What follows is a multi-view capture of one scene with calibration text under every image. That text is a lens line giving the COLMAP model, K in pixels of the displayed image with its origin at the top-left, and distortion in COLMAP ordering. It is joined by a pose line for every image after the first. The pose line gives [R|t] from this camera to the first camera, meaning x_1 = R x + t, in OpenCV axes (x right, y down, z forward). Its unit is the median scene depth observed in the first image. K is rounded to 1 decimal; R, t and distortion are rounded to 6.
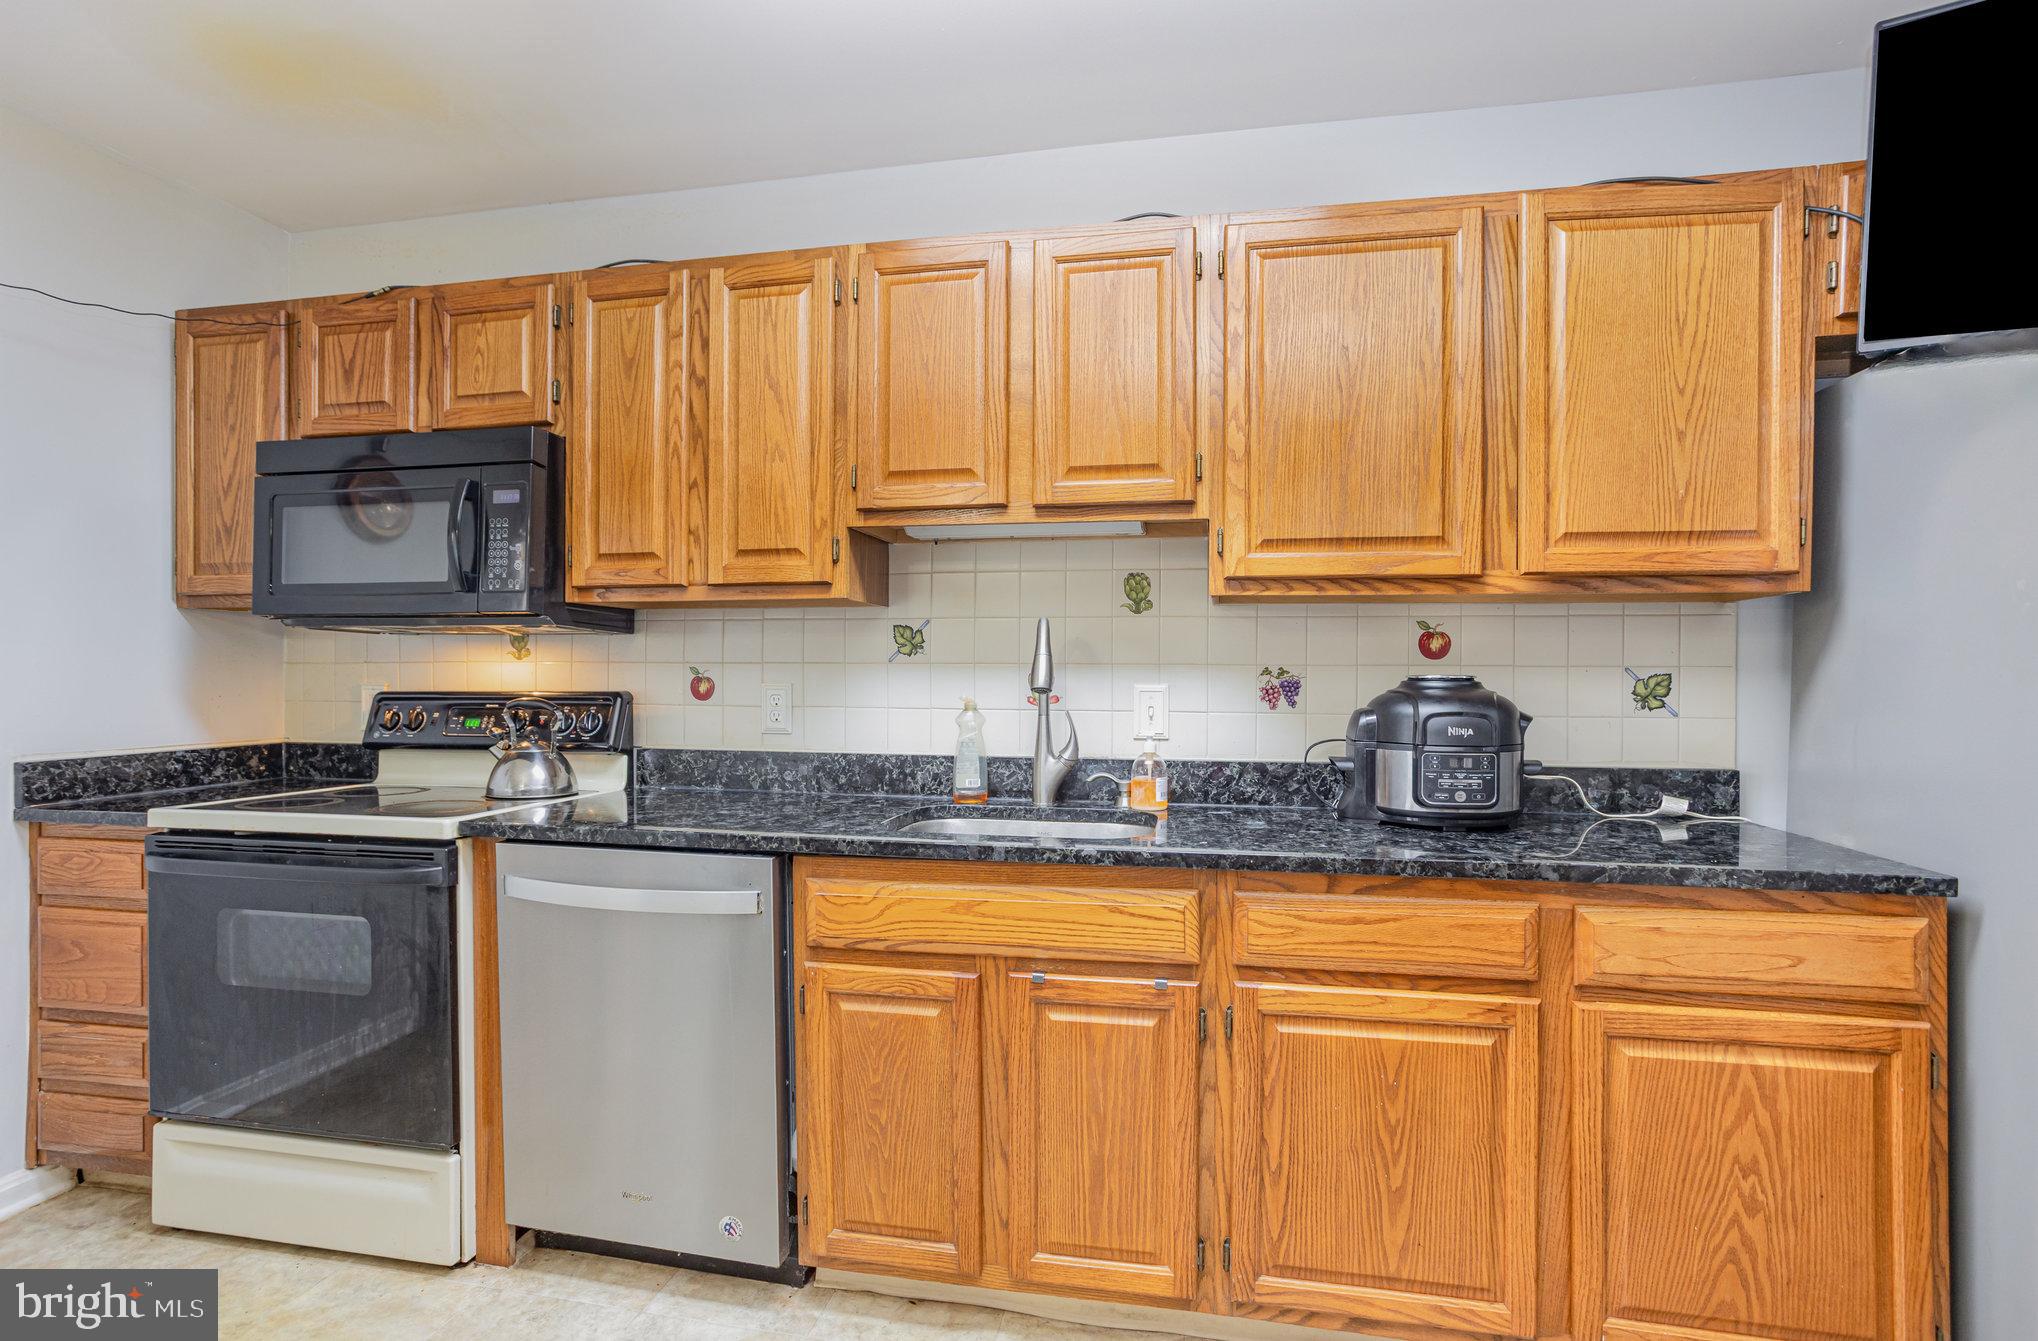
lens RADIAL K [[993.0, 0, 1021.1], [0, 993.0, 666.8], [0, 0, 1]] dist [-0.034898, 0.000142]
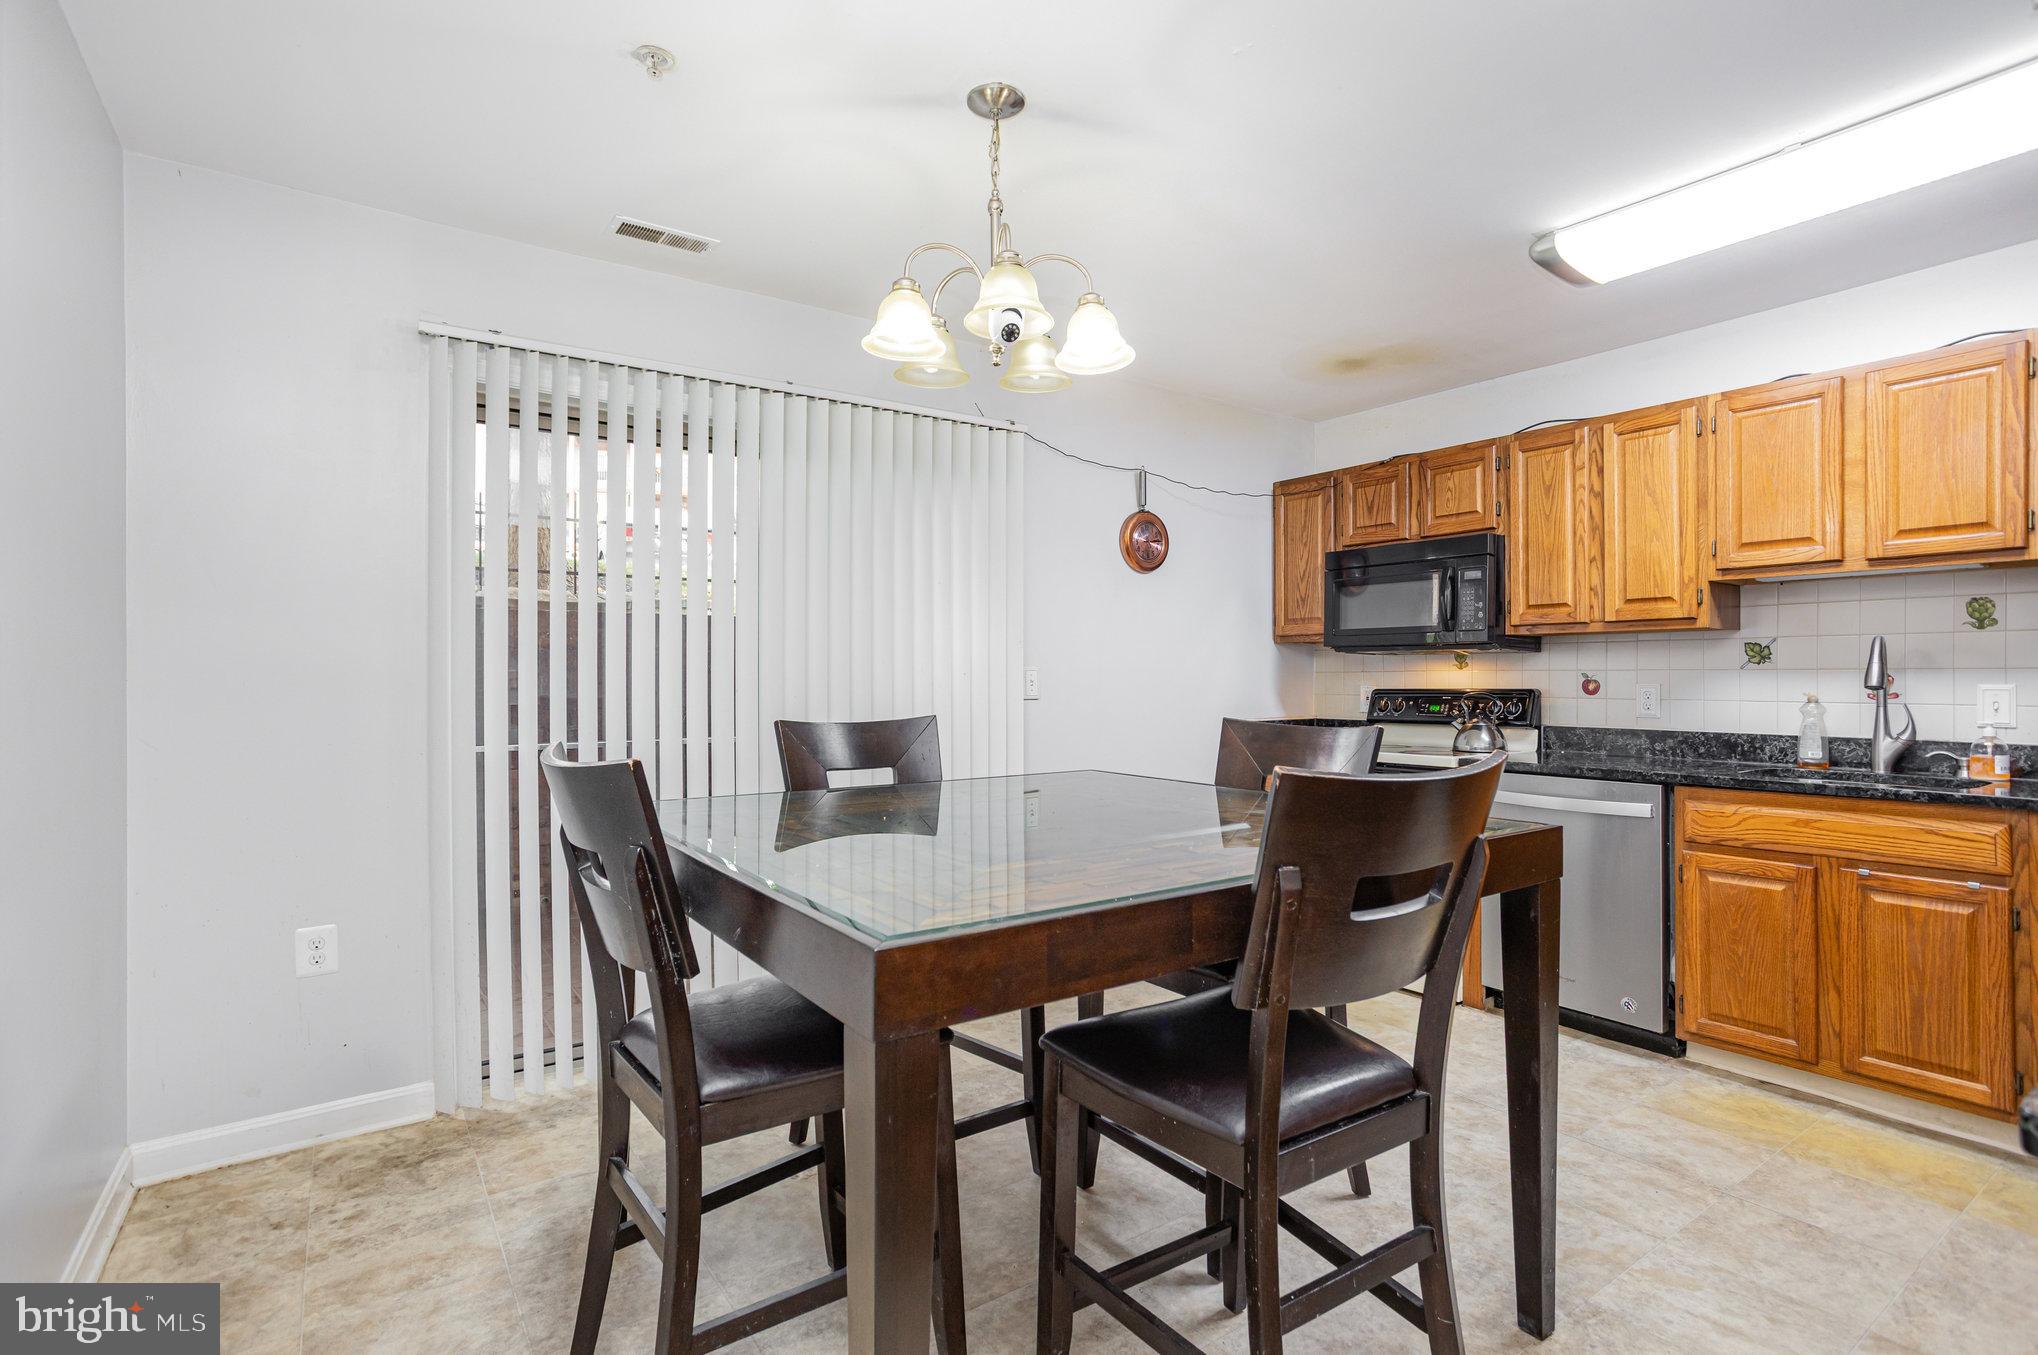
lens RADIAL K [[988.6, 0, 1022.1], [0, 988.6, 679.9], [0, 0, 1]] dist [-0.054657, 0.035081]
pose [[0.728536, -0.002165, -0.685004, 0.075563], [0.007079, 0.999965, 0.004368, -0.002288], [0.684971, -0.008032, 0.728526, -0.795106]]
